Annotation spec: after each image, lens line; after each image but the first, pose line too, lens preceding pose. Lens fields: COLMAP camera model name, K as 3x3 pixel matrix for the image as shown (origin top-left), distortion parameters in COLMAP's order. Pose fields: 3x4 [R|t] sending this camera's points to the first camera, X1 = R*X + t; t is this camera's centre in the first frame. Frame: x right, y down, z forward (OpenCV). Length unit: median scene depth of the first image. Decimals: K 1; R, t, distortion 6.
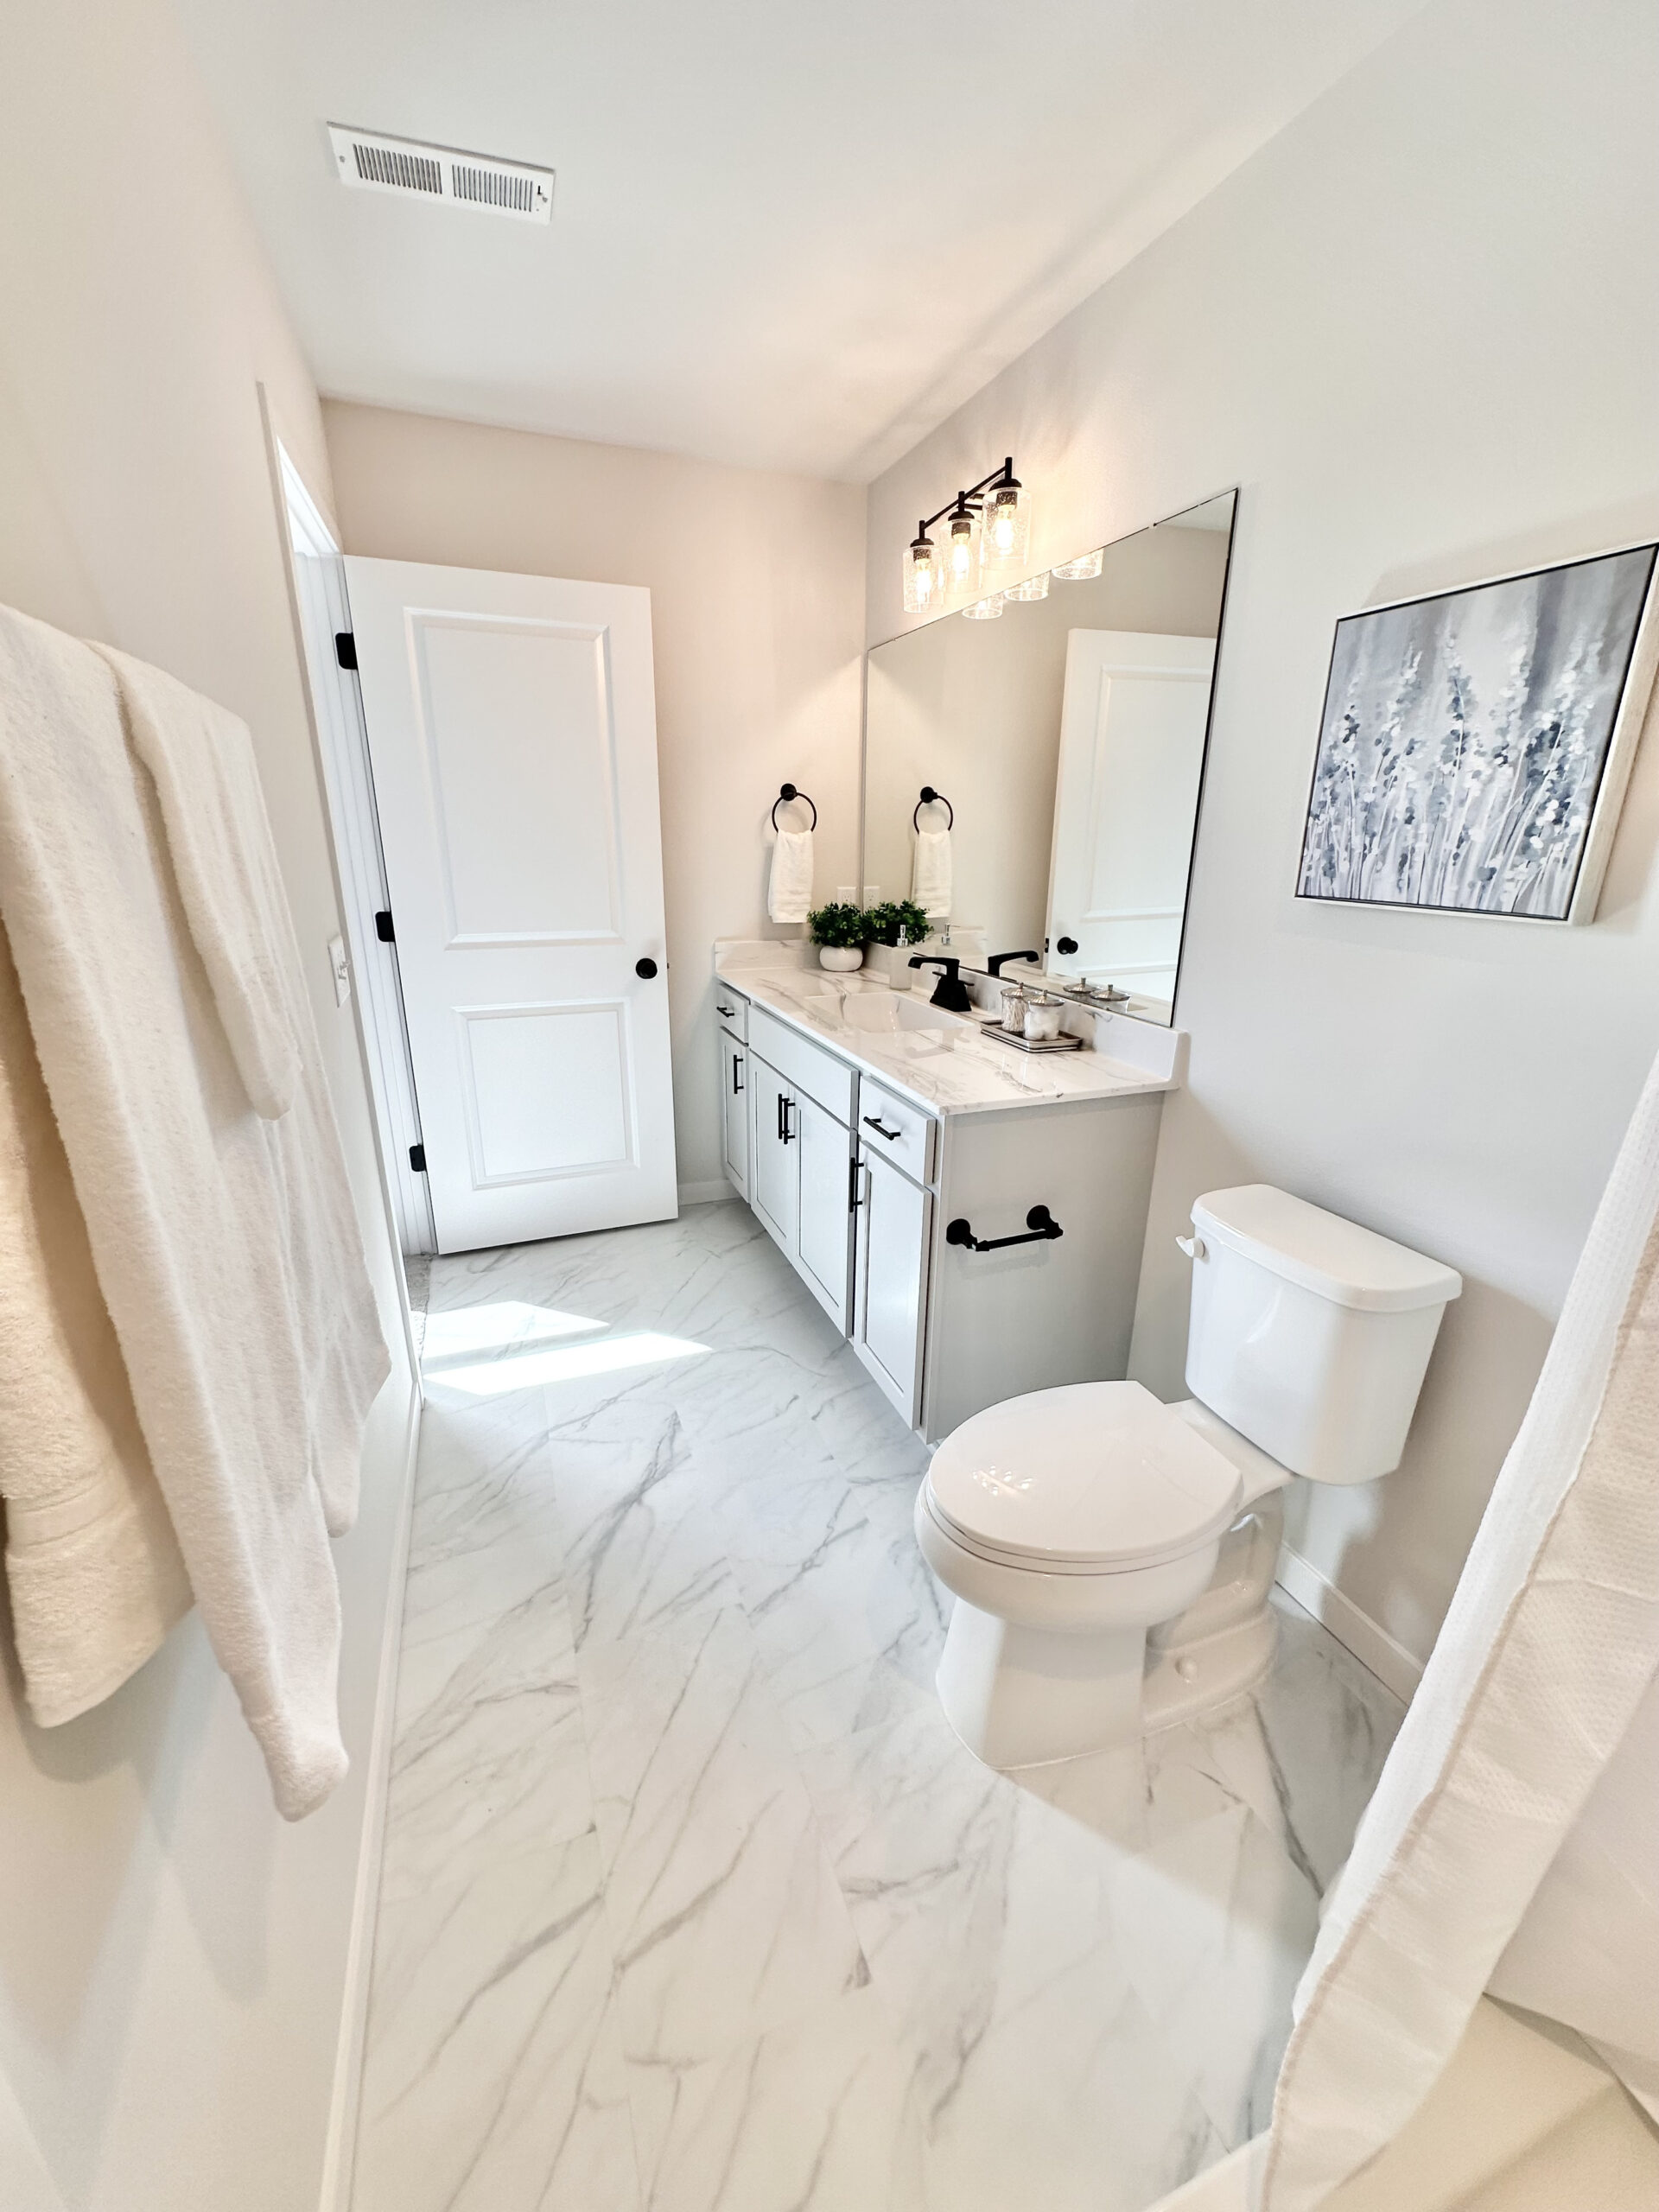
lens RADIAL K [[879.8, 0, 827.5], [0, 879.8, 1106.3], [0, 0, 1]] dist [-0.003119, 0.000309]
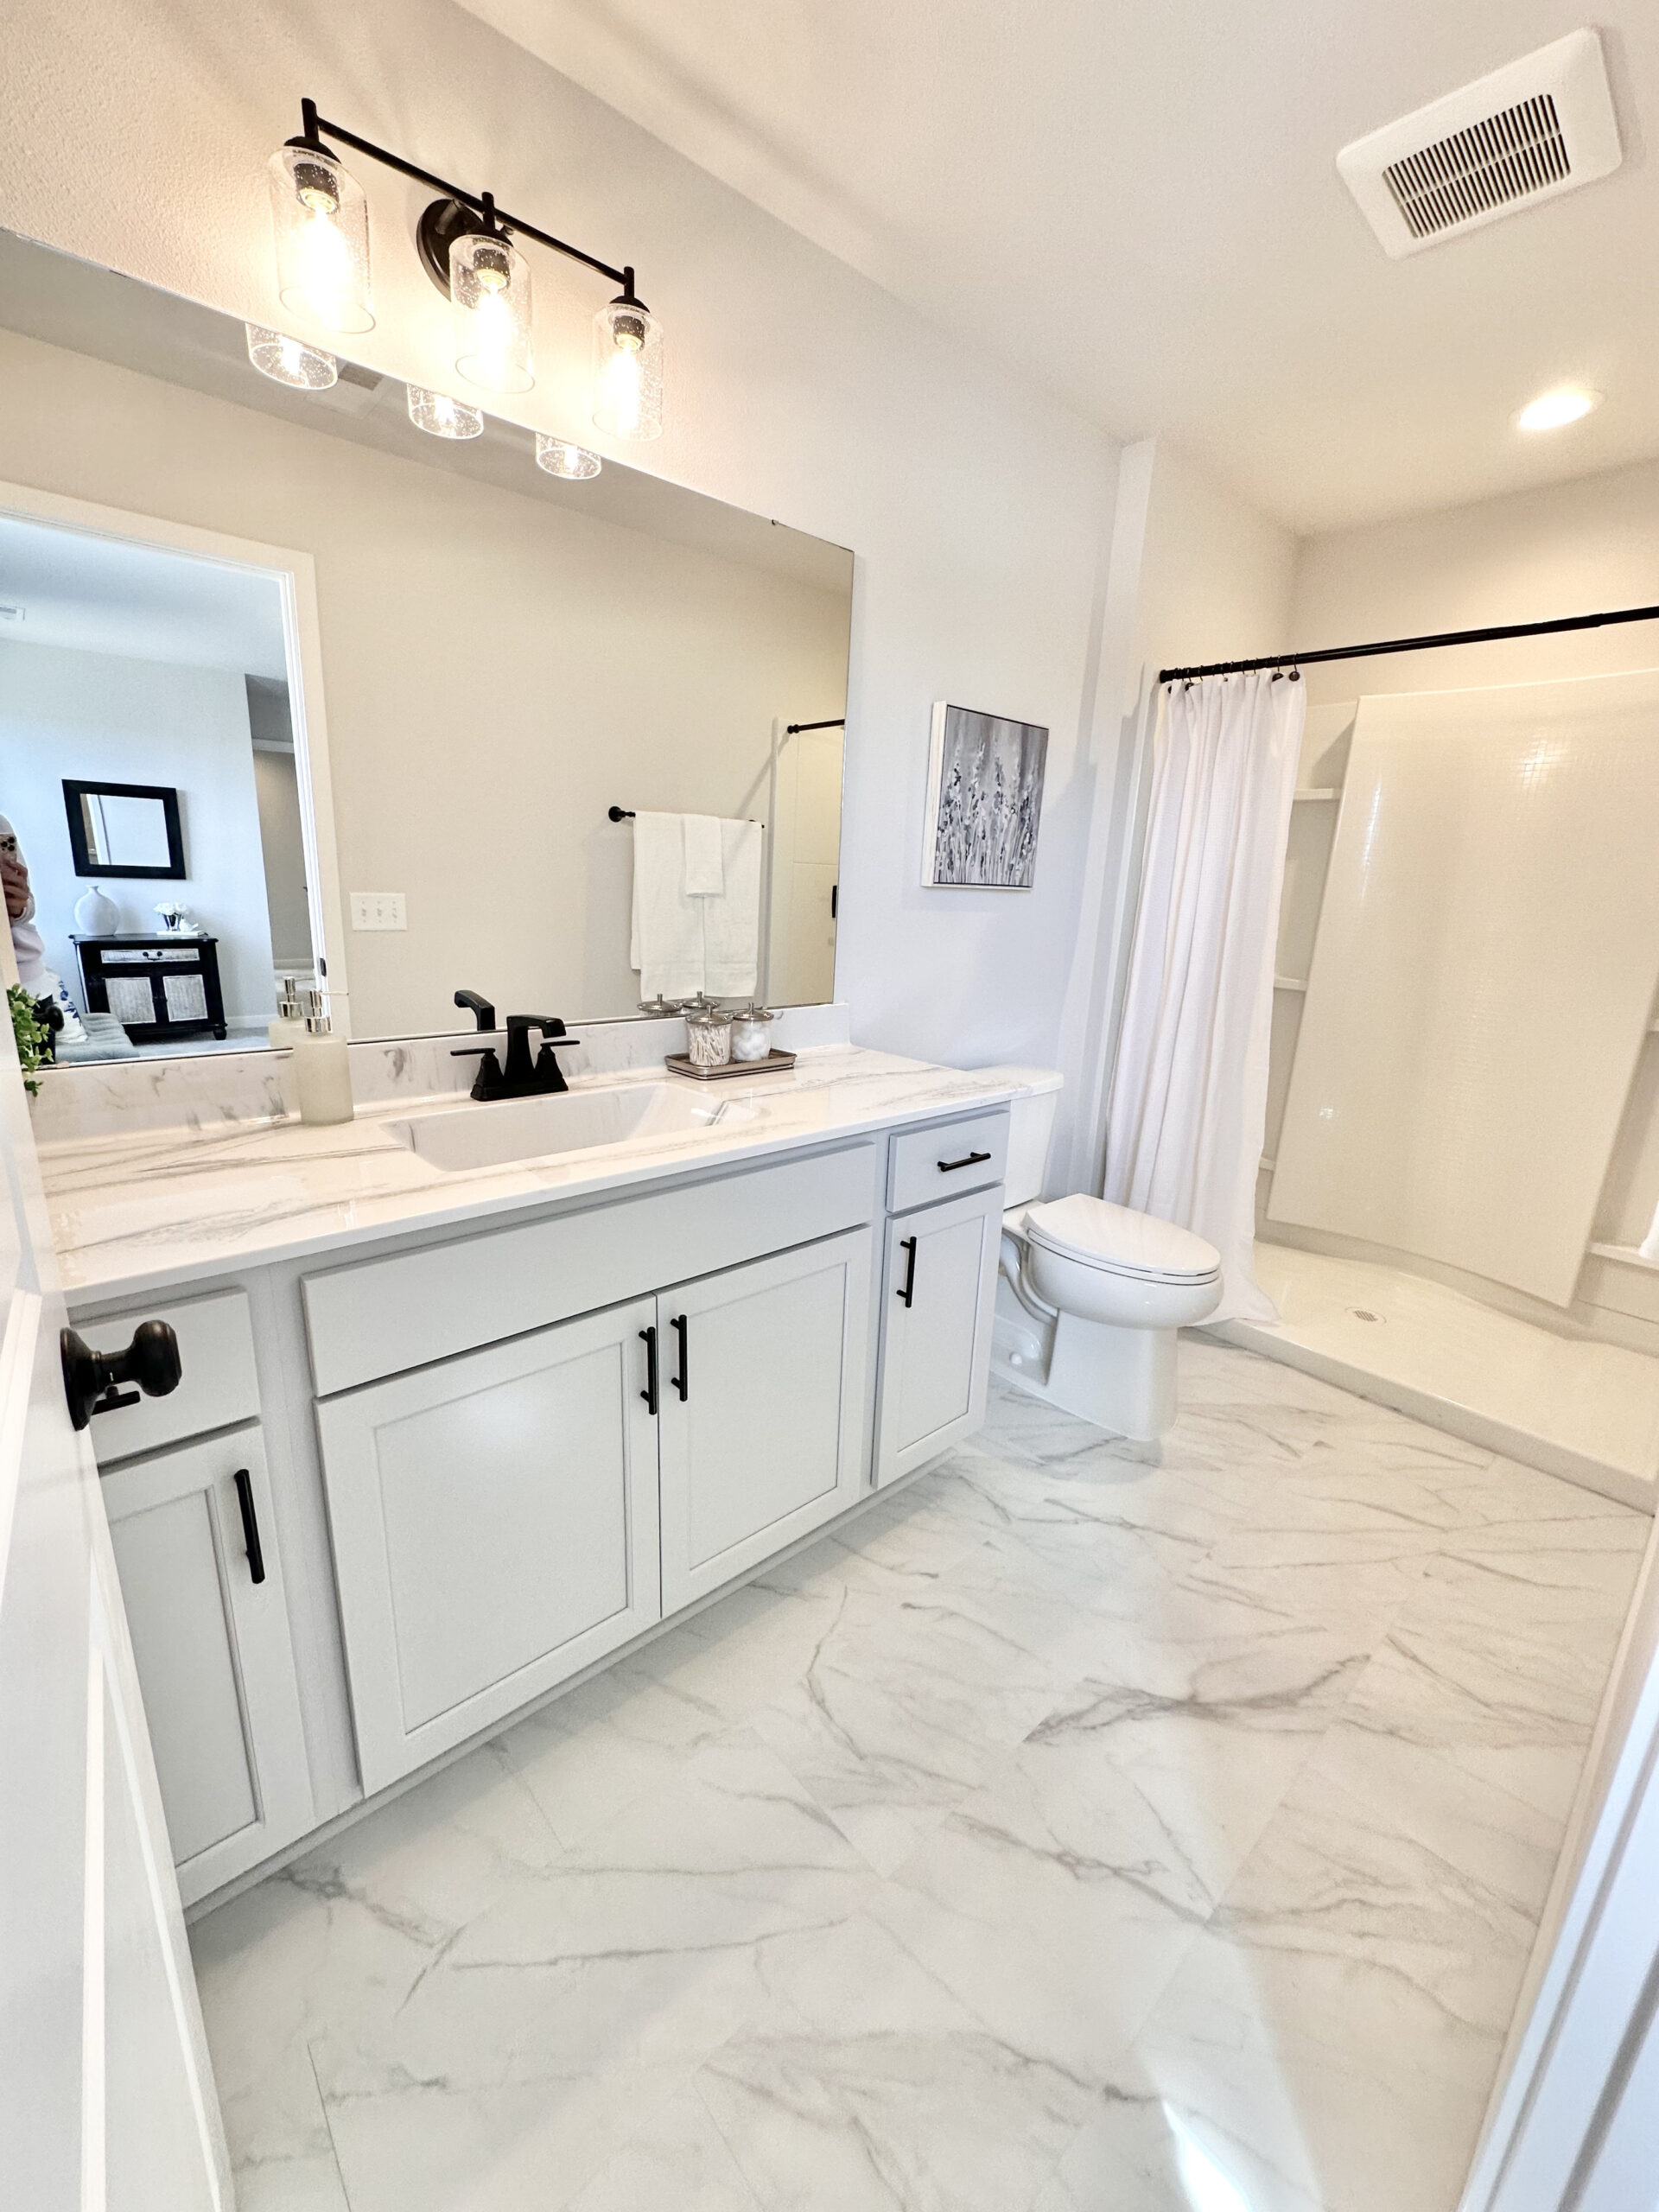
lens RADIAL K [[879.8, 0, 828.5], [0, 879.8, 1102.0], [0, 0, 1]] dist [-0.003119, 0.000309]
pose [[-0.357736, -0.252624, 0.899003, -0.924277], [0.238530, 0.906056, 0.349522, -0.512339], [-0.902845, 0.339476, -0.263870, 1.846139]]
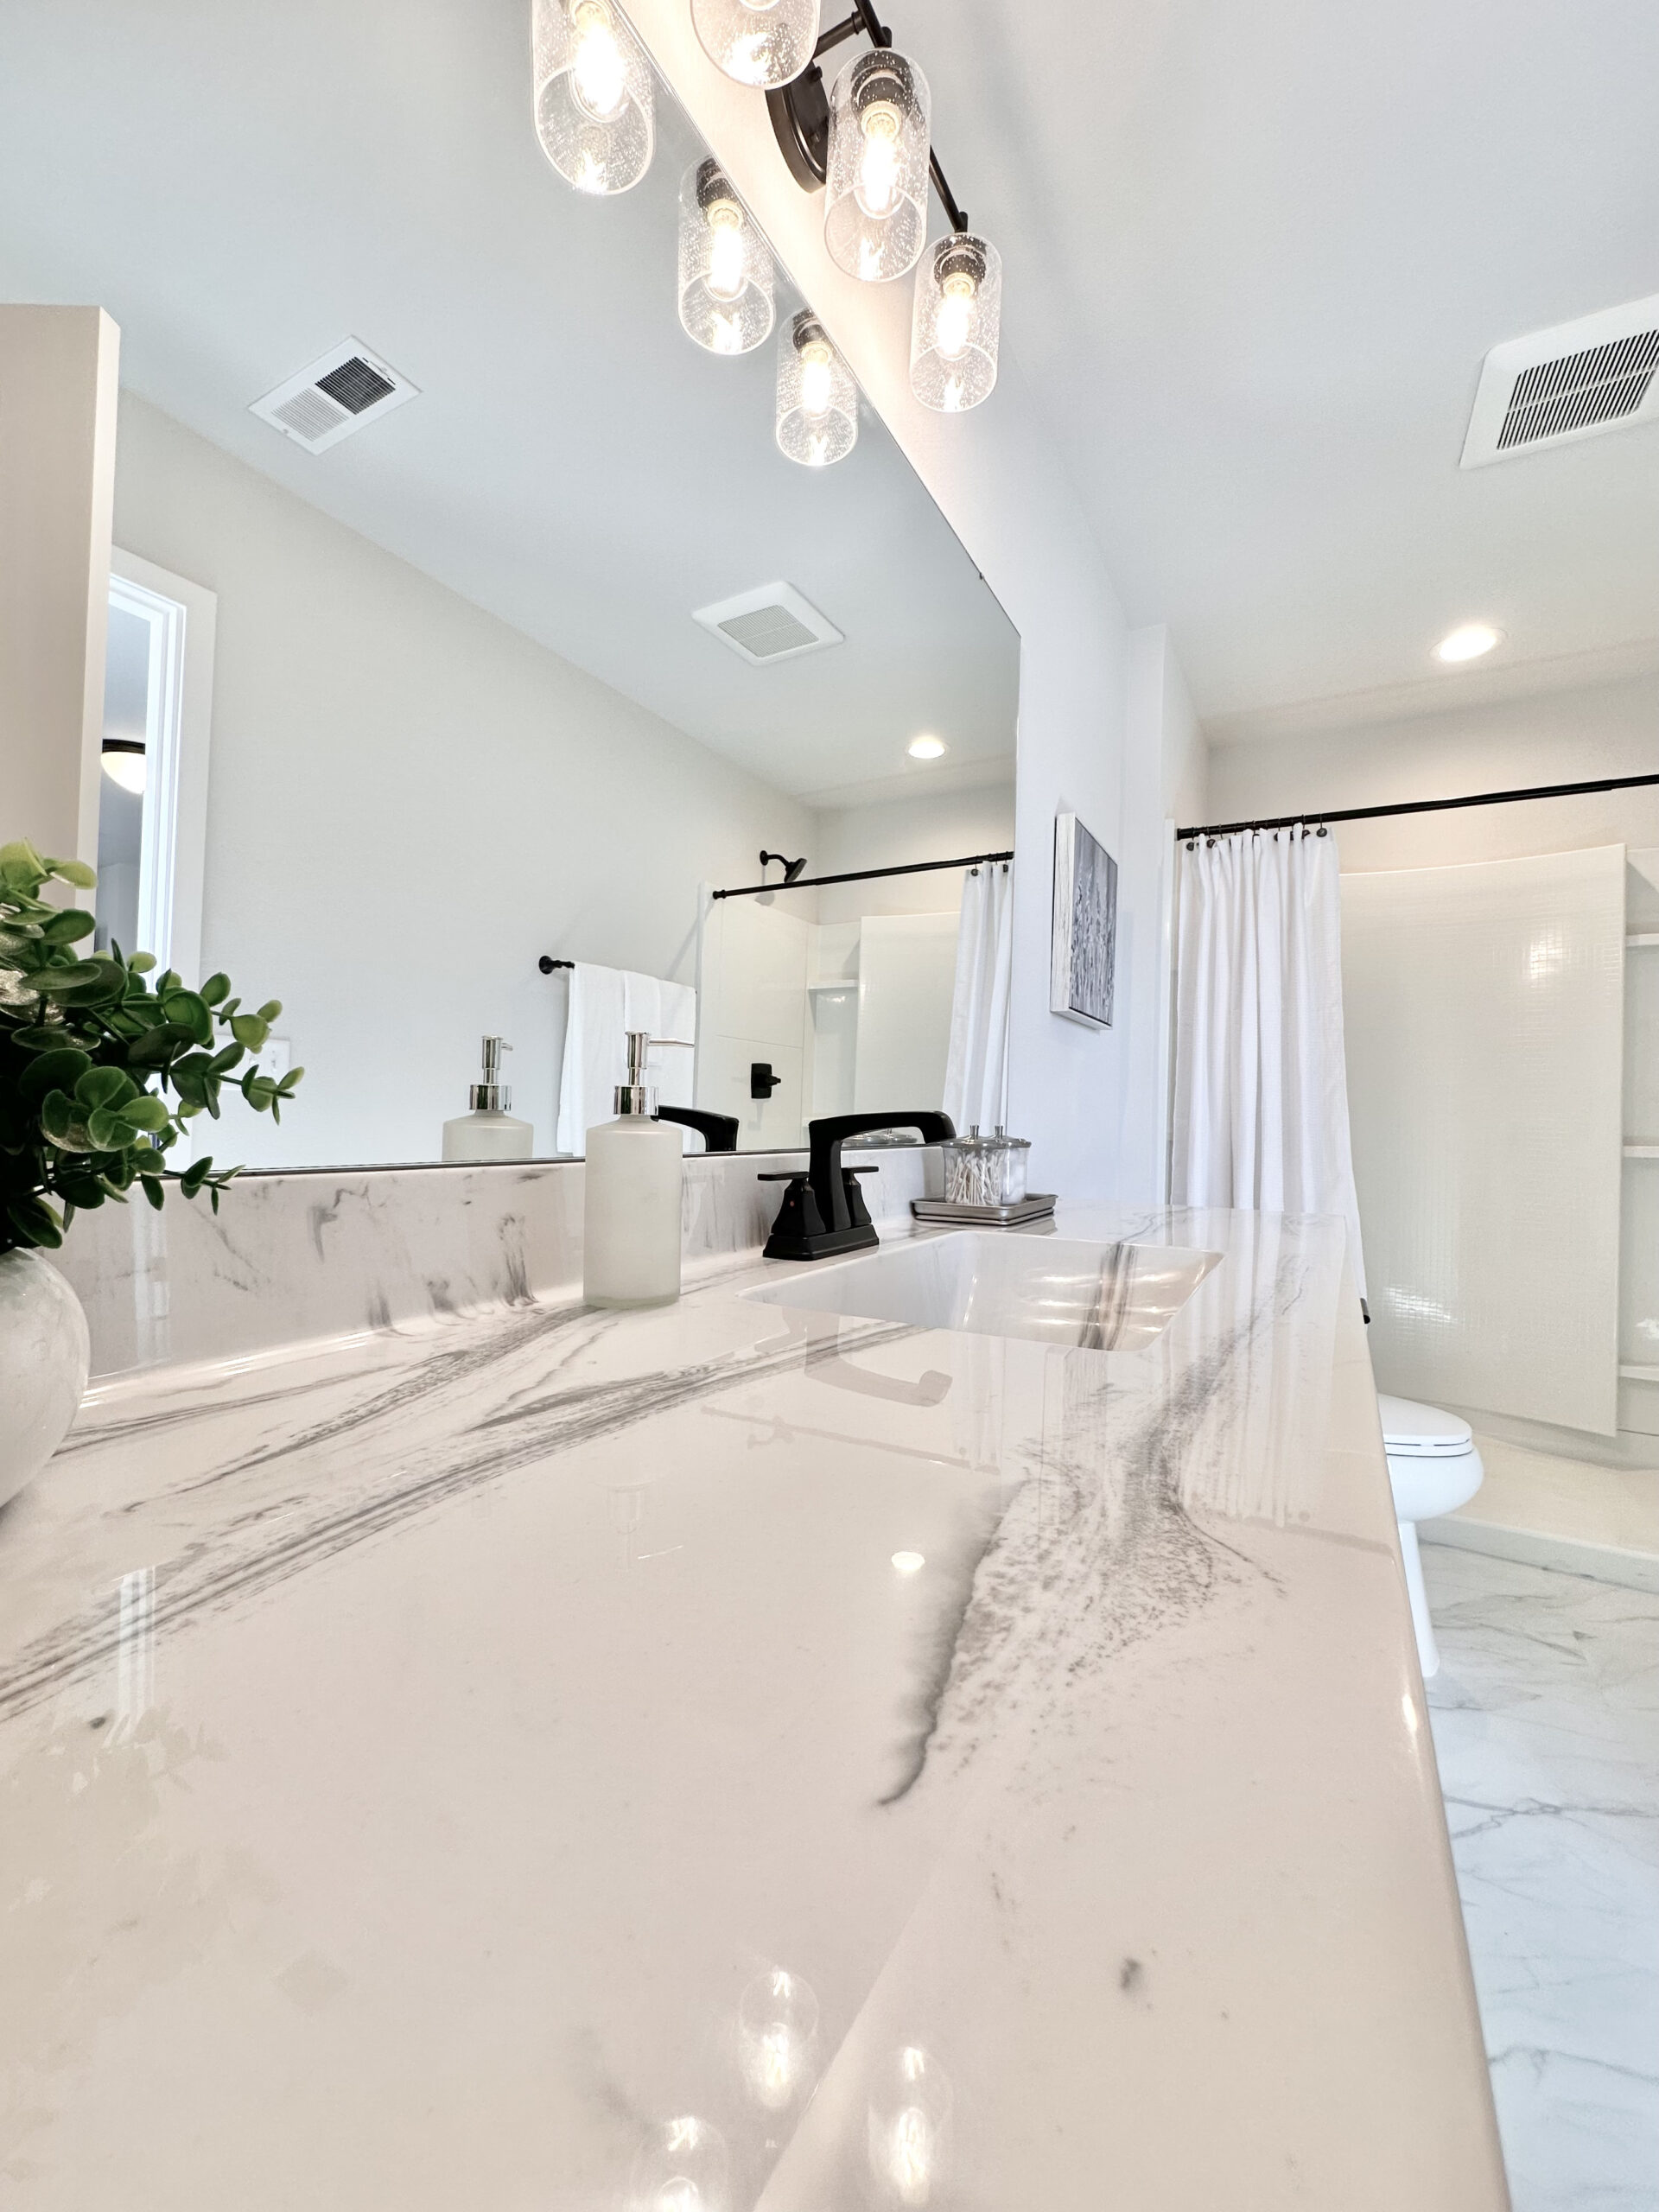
lens RADIAL K [[879.8, 0, 836.3], [0, 879.8, 1102.1], [0, 0, 1]] dist [-0.003119, 0.000309]
pose [[-0.633139, -0.011463, 0.773953, -0.277291], [0.204652, 0.961829, 0.181663, -0.450178], [-0.746493, 0.273409, -0.606626, 2.279396]]
